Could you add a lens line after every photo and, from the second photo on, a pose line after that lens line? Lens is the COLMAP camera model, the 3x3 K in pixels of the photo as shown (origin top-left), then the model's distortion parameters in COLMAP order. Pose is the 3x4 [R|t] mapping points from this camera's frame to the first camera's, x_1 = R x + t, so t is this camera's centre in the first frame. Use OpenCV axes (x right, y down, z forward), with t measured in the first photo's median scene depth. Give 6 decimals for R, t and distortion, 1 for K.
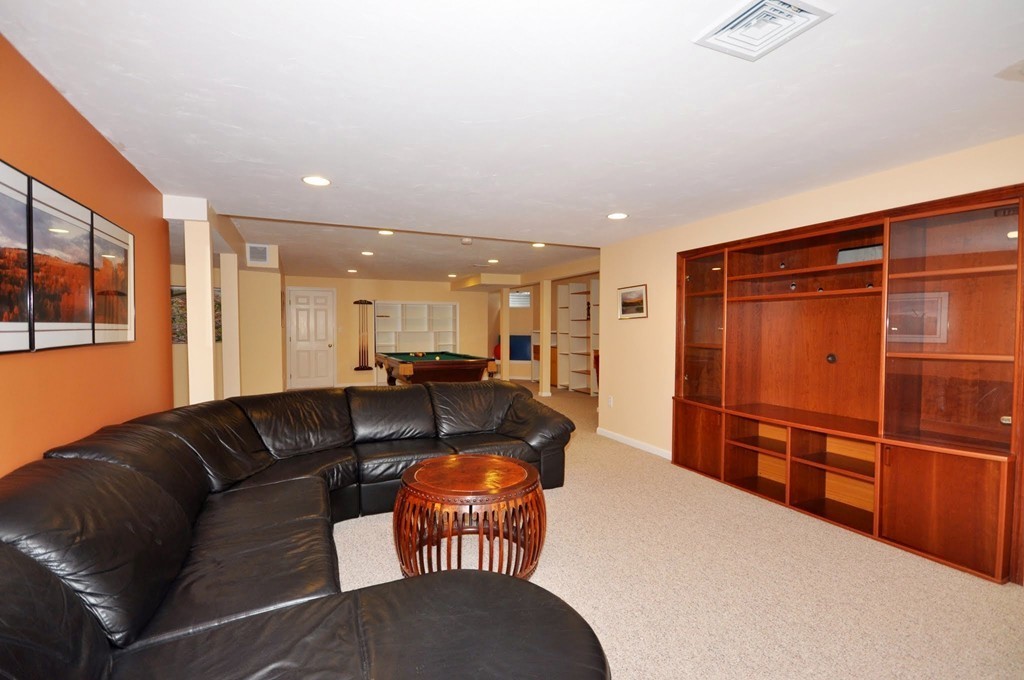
lens RADIAL K [[472.4, 0, 513.9], [0, 472.4, 340.6], [0, 0, 1]] dist [0.004858, 0.000458]
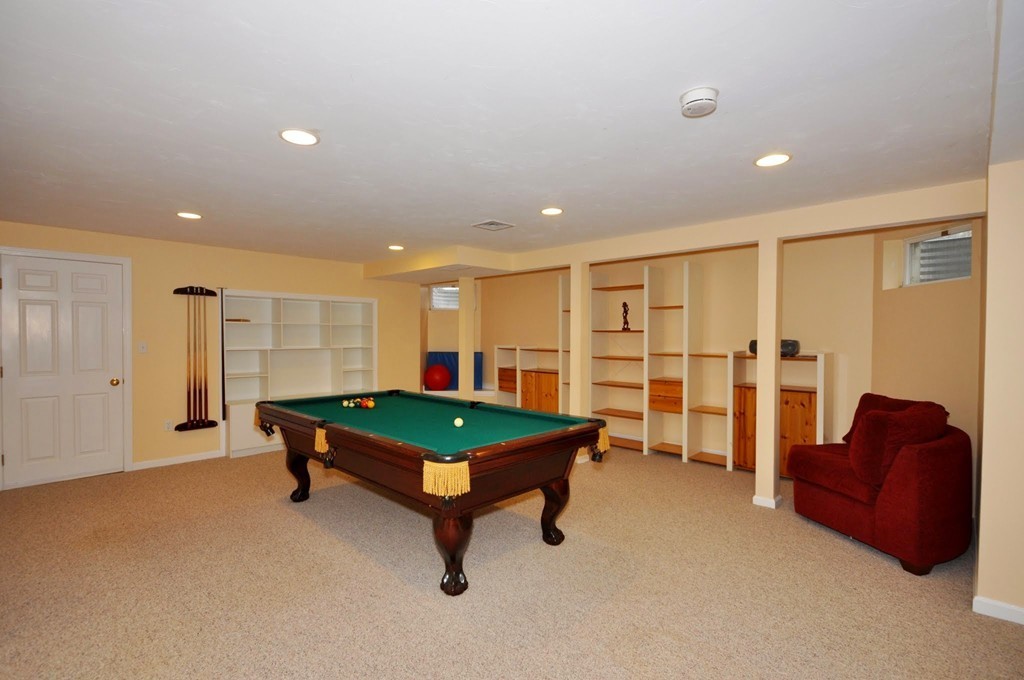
lens RADIAL K [[472.4, 0, 509.4], [0, 472.4, 339.6], [0, 0, 1]] dist [0.004858, 0.000458]
pose [[0.929474, -0.000997, 0.368885, -0.197777], [0.006651, 0.999879, -0.014058, -0.021241], [-0.368827, 0.015520, 0.929369, 0.419680]]
